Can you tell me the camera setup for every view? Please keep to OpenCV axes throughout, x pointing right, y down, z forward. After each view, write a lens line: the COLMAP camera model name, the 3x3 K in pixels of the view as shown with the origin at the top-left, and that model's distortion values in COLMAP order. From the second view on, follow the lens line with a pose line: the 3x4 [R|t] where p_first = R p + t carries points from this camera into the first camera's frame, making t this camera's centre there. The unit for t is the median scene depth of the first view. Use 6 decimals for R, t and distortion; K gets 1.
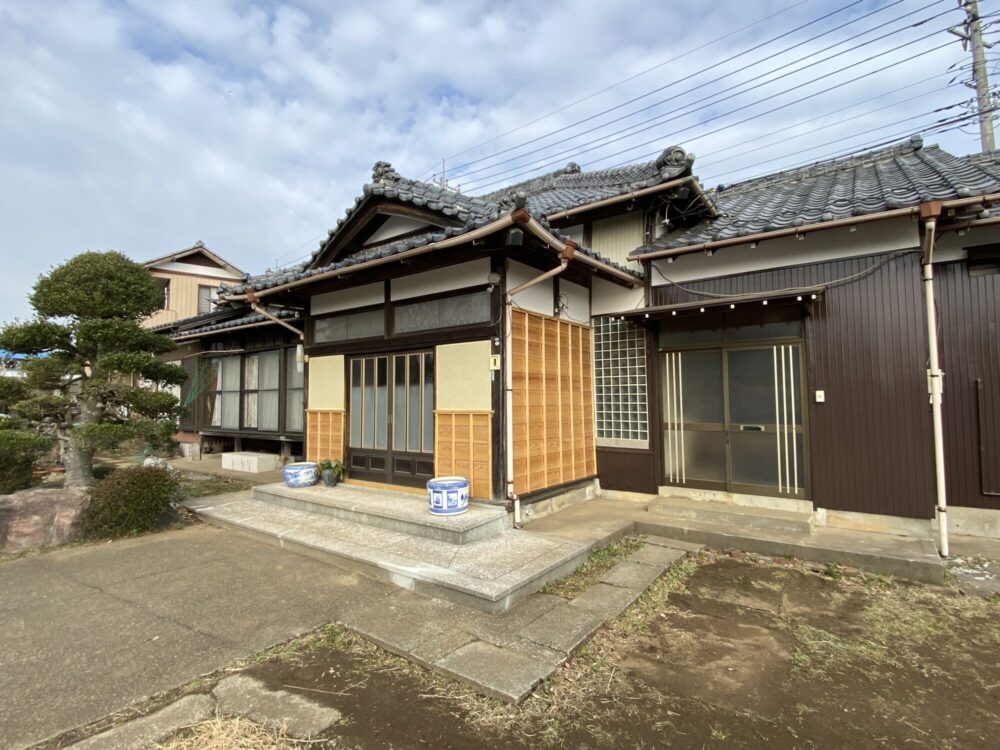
lens RADIAL K [[491.2, 0, 506.1], [0, 491.2, 377.3], [0, 0, 1]] dist [0.005591, 0.000137]
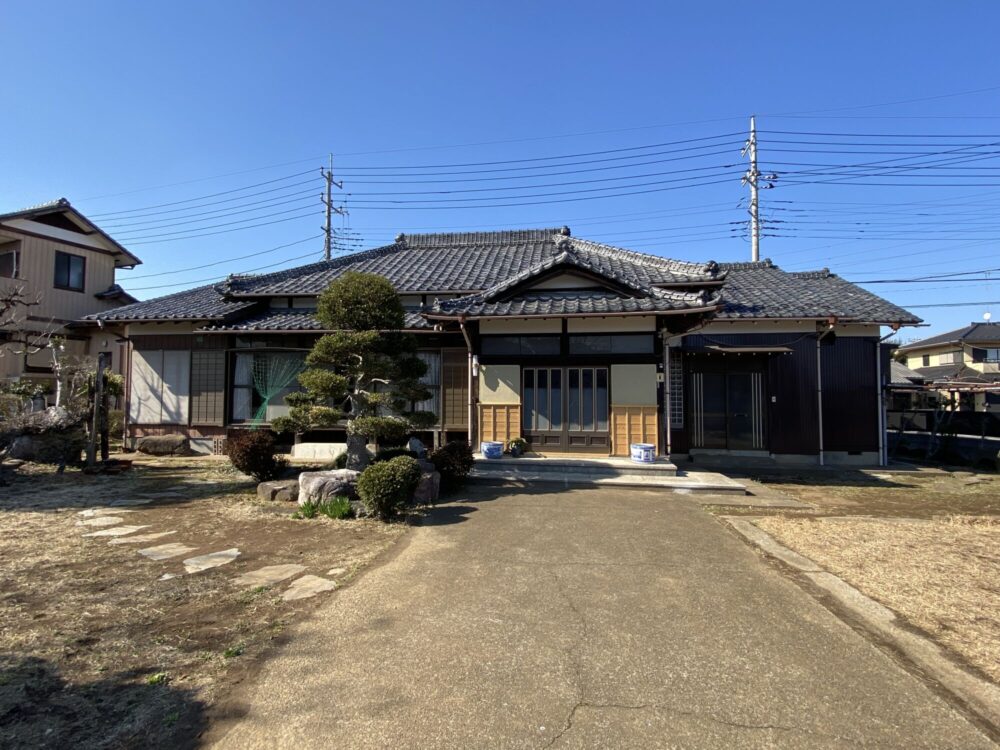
lens RADIAL K [[491.2, 0, 499.2], [0, 491.2, 382.7], [0, 0, 1]] dist [0.005591, 0.000137]
pose [[0.888104, 0.028670, 0.458748, -1.099047], [-0.036245, 0.999313, 0.007716, -0.004127], [-0.458212, -0.023480, 0.888533, -0.239814]]
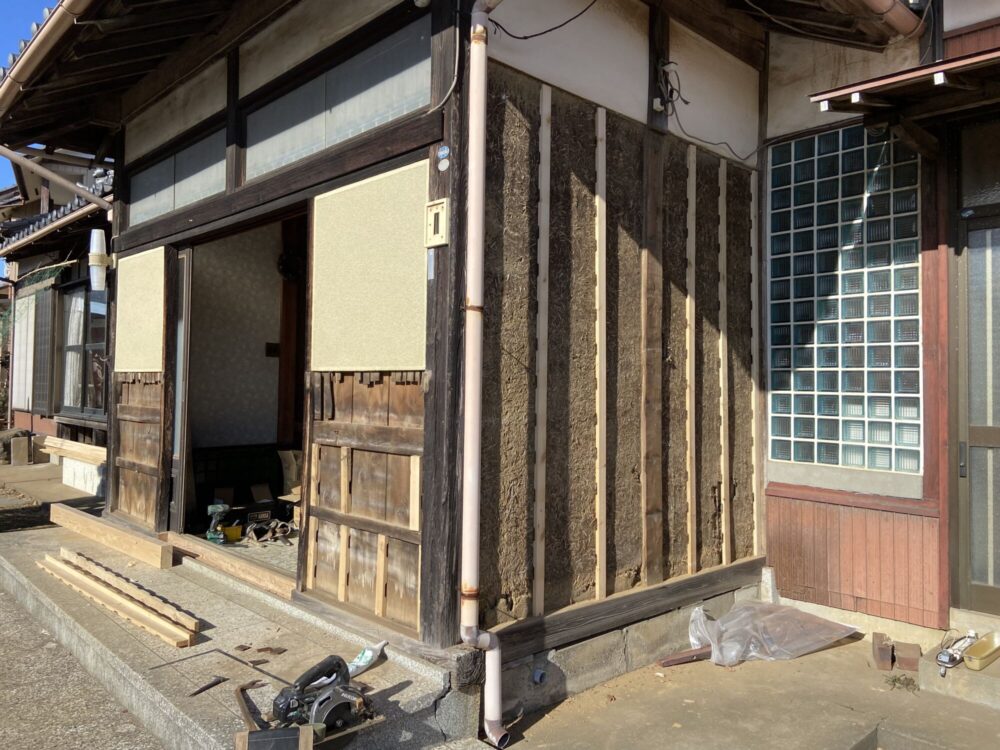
lens RADIAL K [[755.1, 0, 497.9], [0, 755.1, 364.9], [0, 0, 1]] dist [0.083813, -0.088586]
pose [[0.982455, 0.019687, -0.185457, 0.094158], [-0.015640, 0.999607, 0.023258, 0.042900], [0.185842, -0.019949, 0.982377, 0.420203]]
